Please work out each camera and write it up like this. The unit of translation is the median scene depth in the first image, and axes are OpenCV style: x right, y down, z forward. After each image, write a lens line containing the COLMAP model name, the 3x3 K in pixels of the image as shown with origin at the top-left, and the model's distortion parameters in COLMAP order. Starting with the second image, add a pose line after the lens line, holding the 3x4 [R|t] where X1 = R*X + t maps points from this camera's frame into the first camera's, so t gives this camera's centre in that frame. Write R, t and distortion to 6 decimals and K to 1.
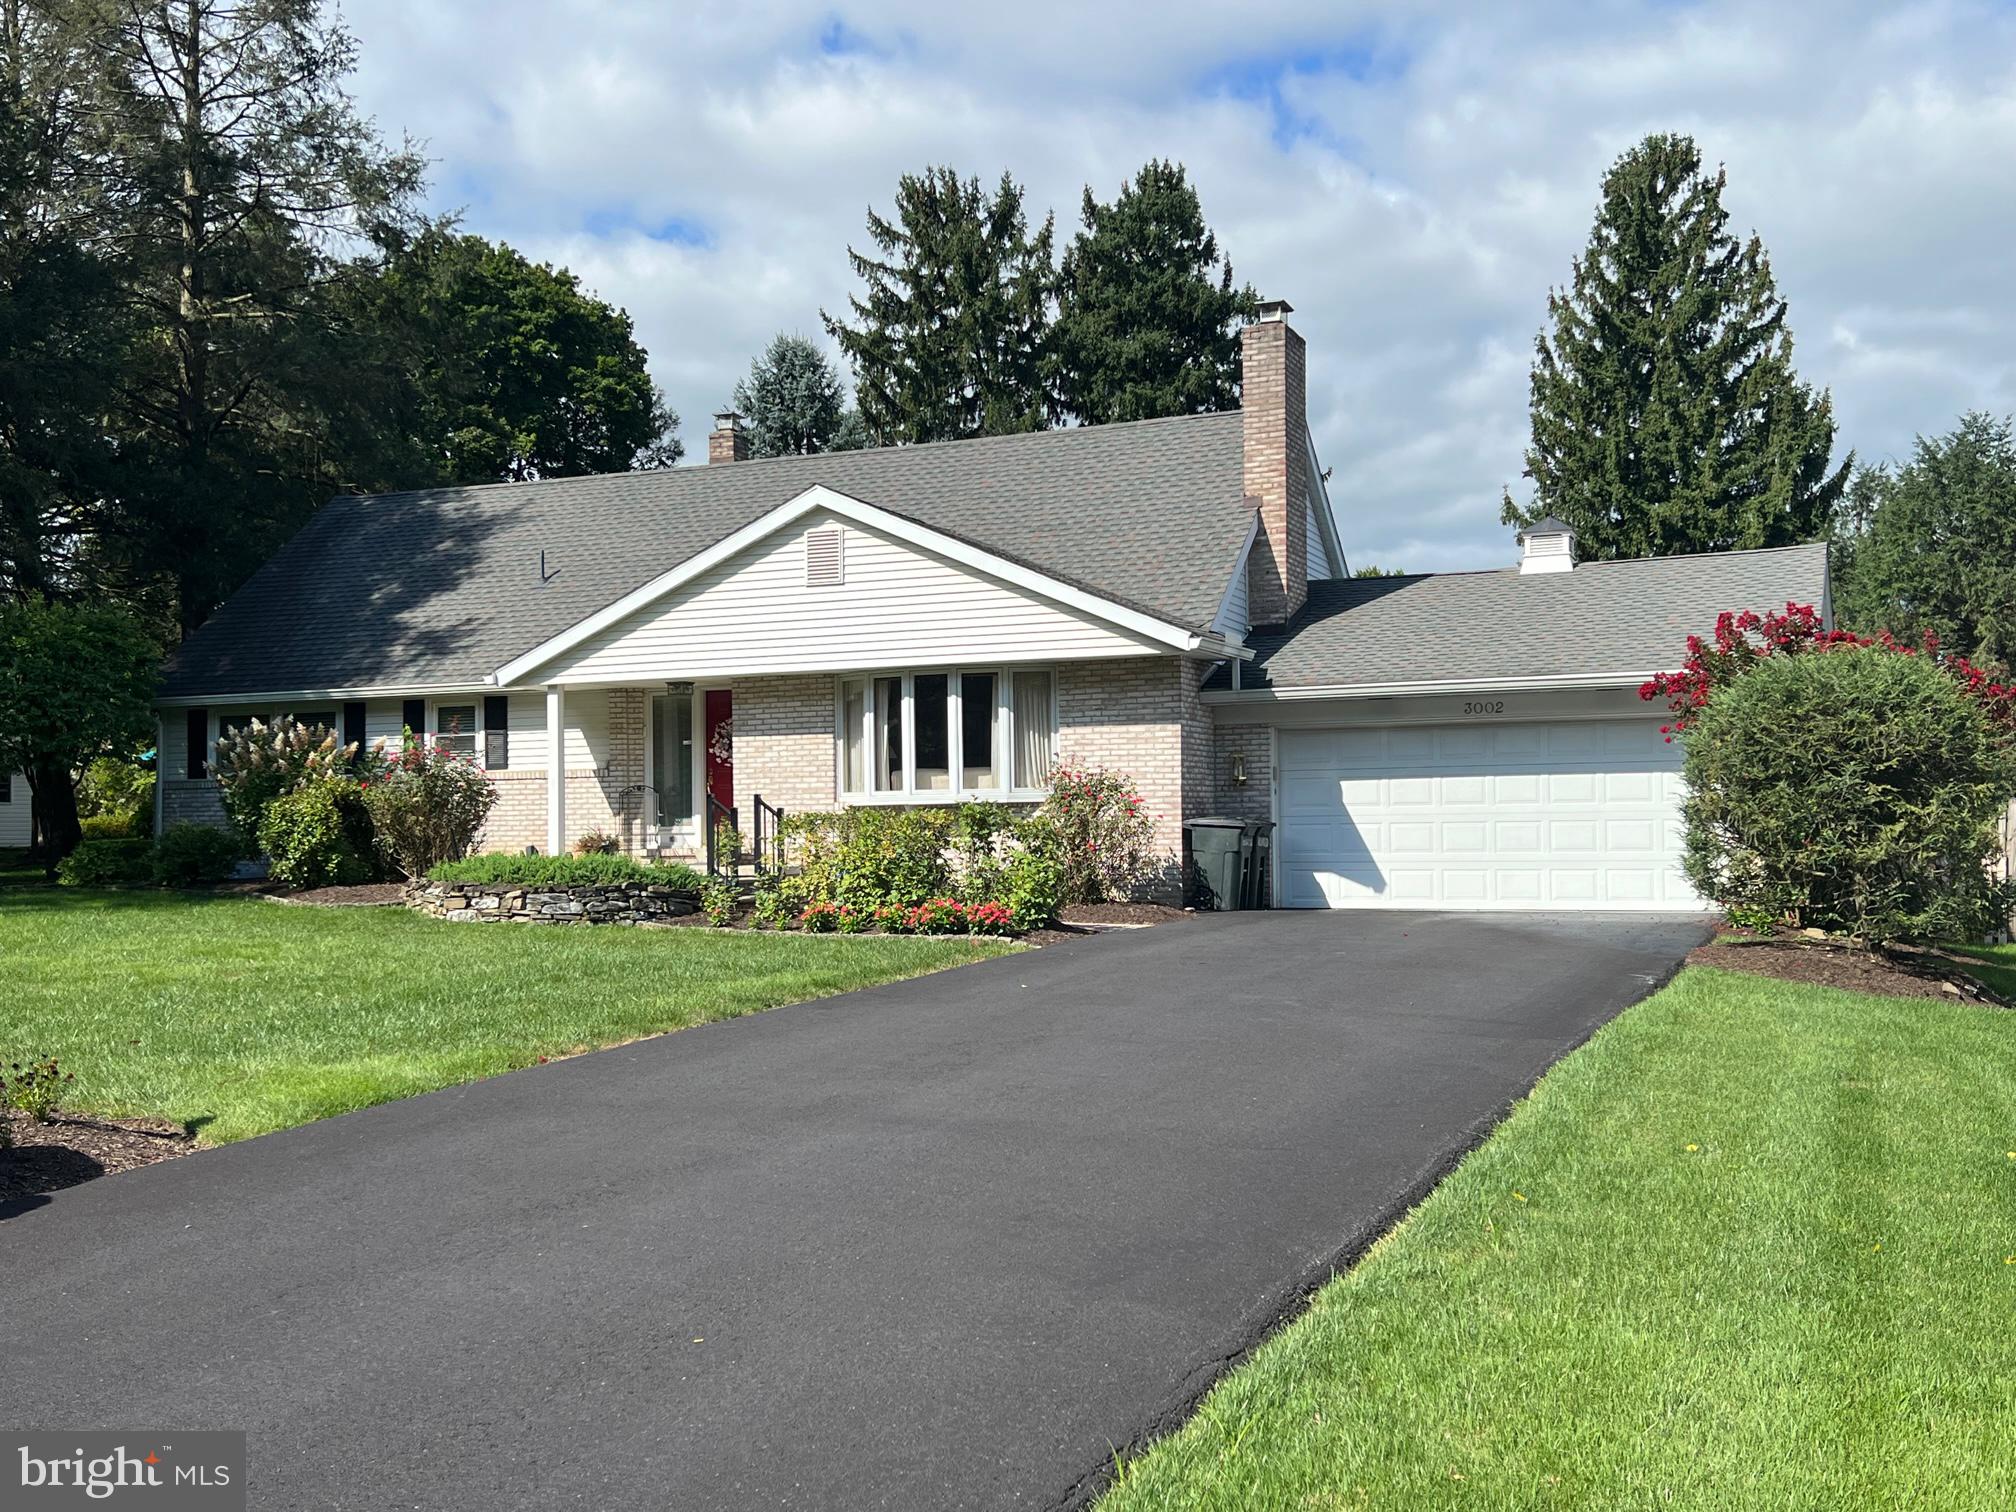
lens RADIAL K [[2000.0, 0, 1008.0], [0, 2000.0, 756.0], [0, 0, 1]] dist [0.074915, -0.000898]
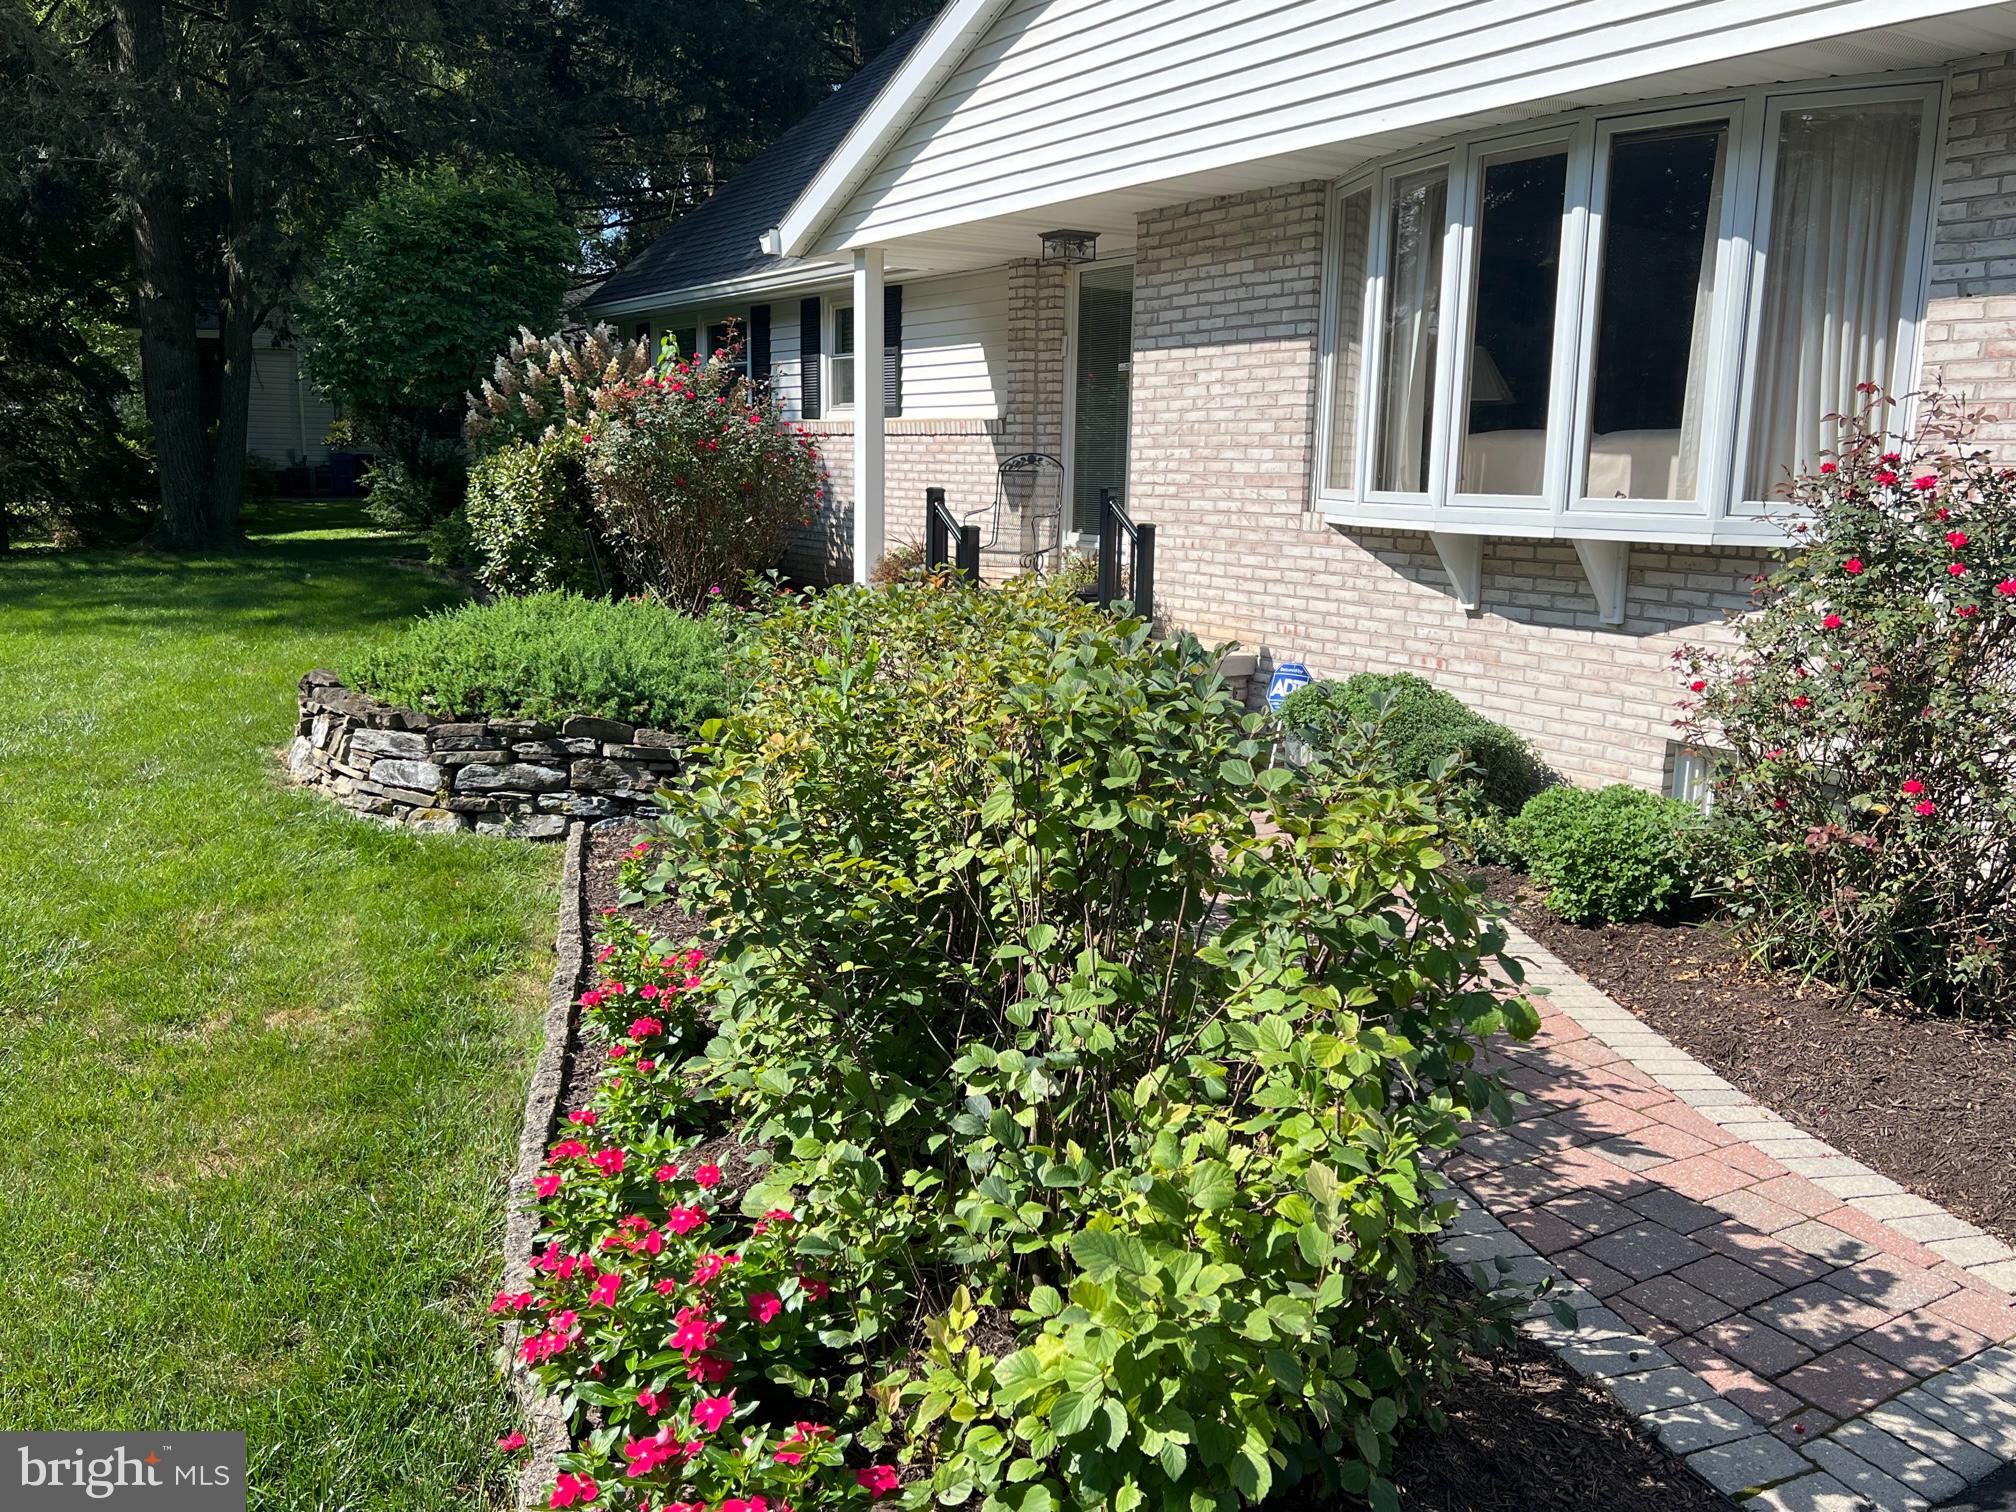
lens RADIAL K [[1668.1, 0, 1008.0], [0, 1668.1, 756.0], [0, 0, 1]] dist [-0.007151, -0.005488]
pose [[0.842463, 0.120729, -0.525052, 0.046282], [-0.009726, 0.977818, 0.209232, 0.001570], [0.538666, -0.171164, 0.824950, 0.688872]]
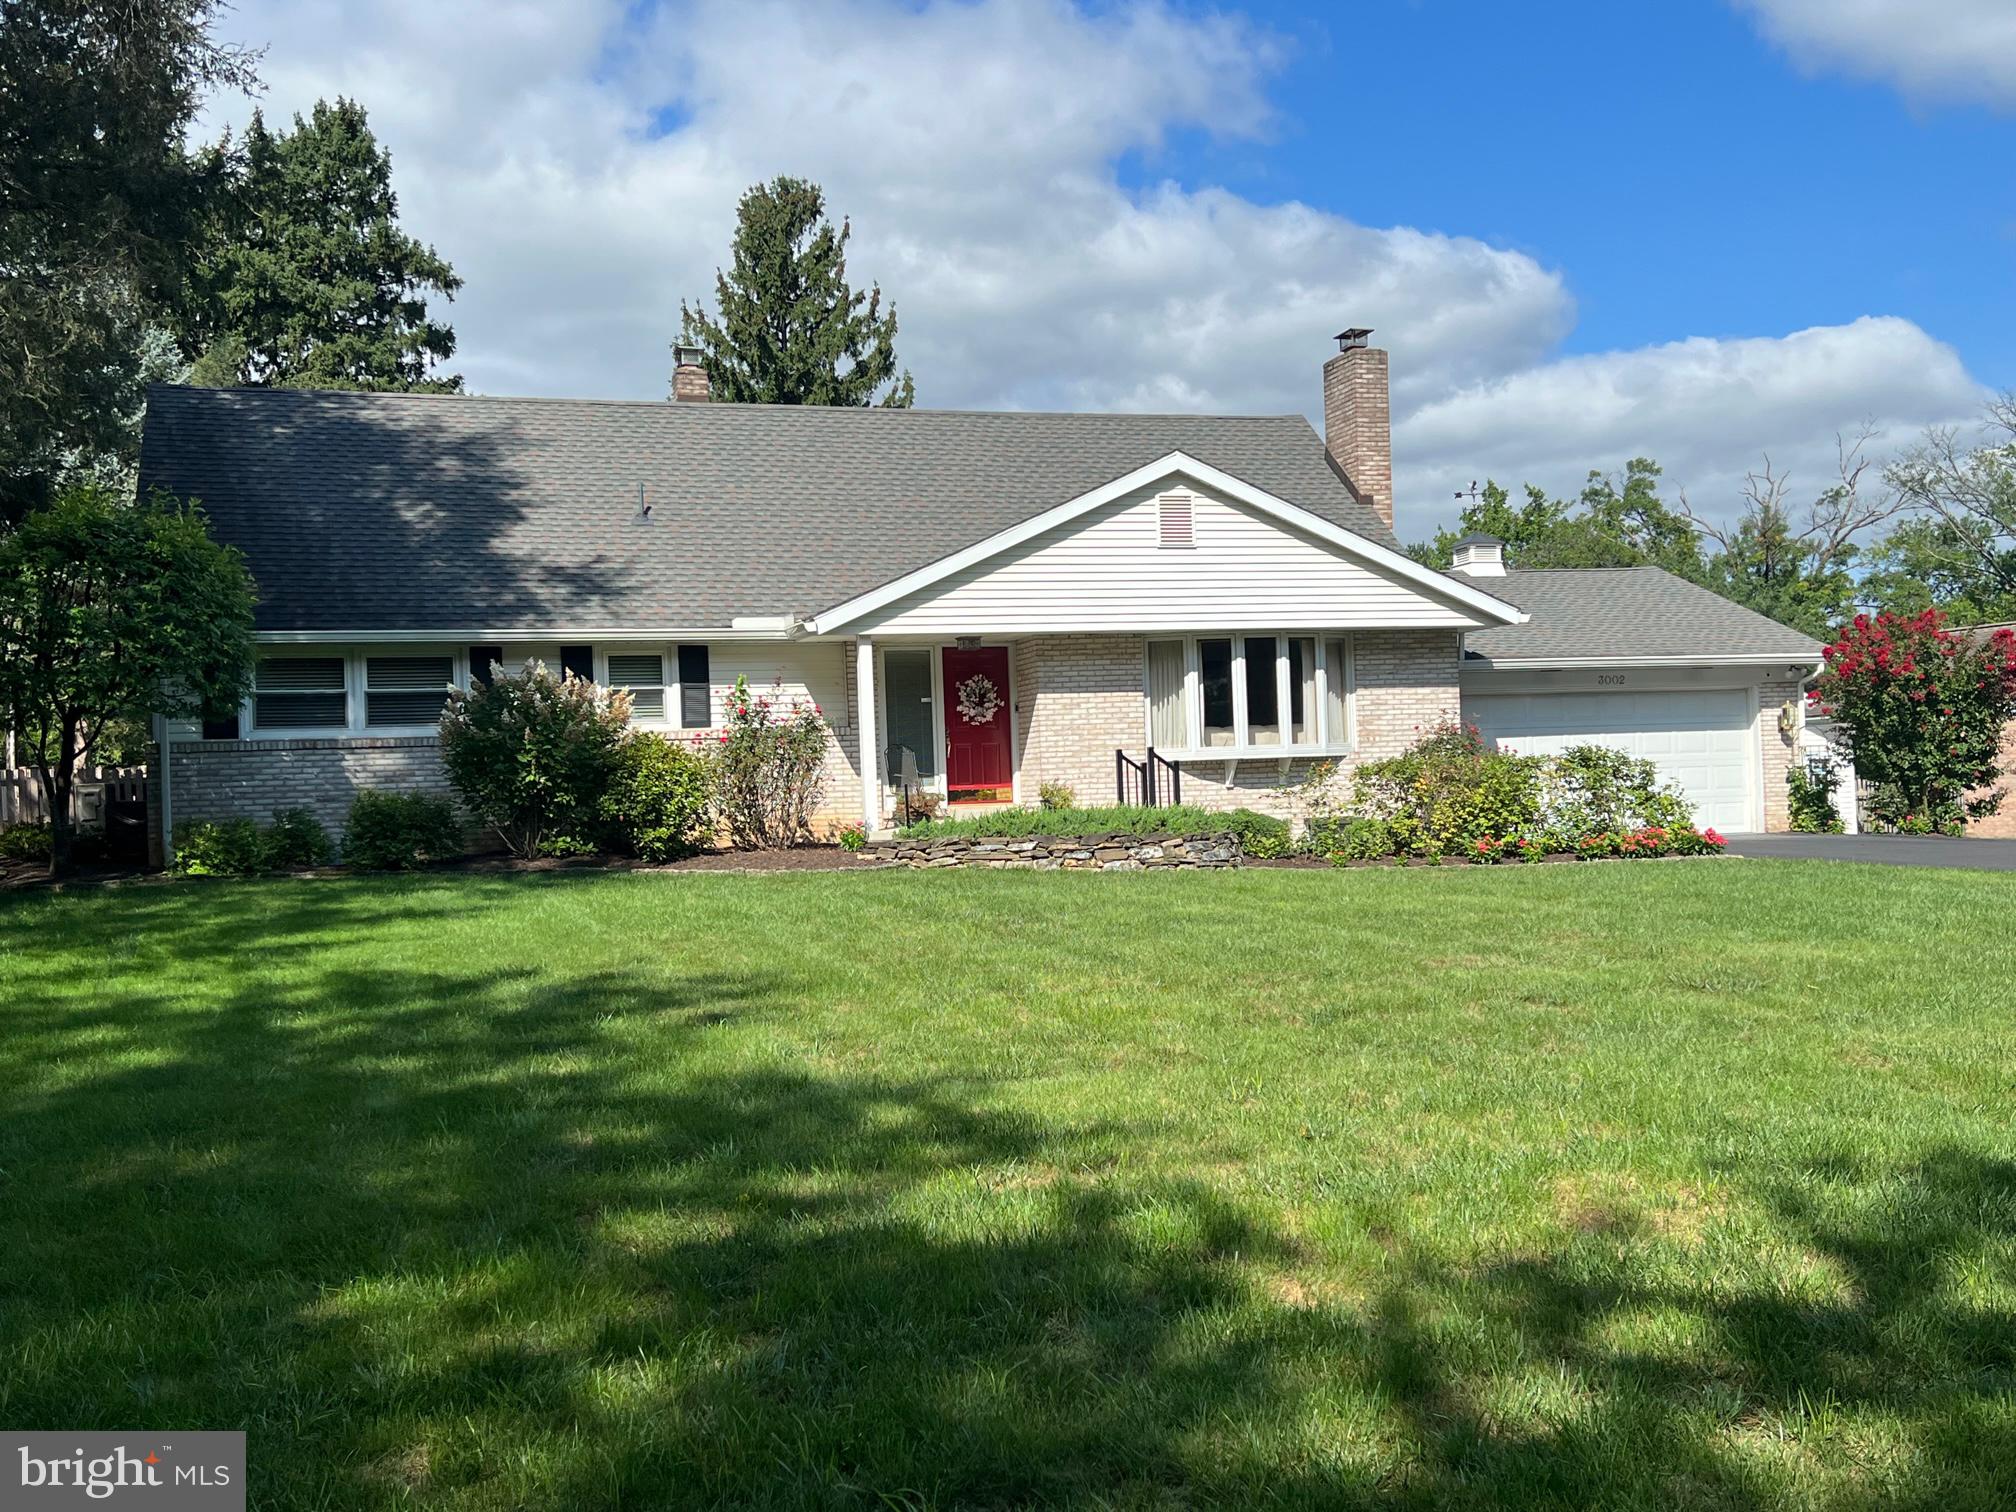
lens RADIAL K [[2000.0, 0, 1008.0], [0, 2000.0, 756.0], [0, 0, 1]] dist [0.074915, -0.000898]
pose [[0.773617, 0.000201, 0.633654, -0.805996], [0.001449, 0.999997, -0.002087, 0.024370], [-0.633652, 0.002532, 0.773614, 0.248170]]
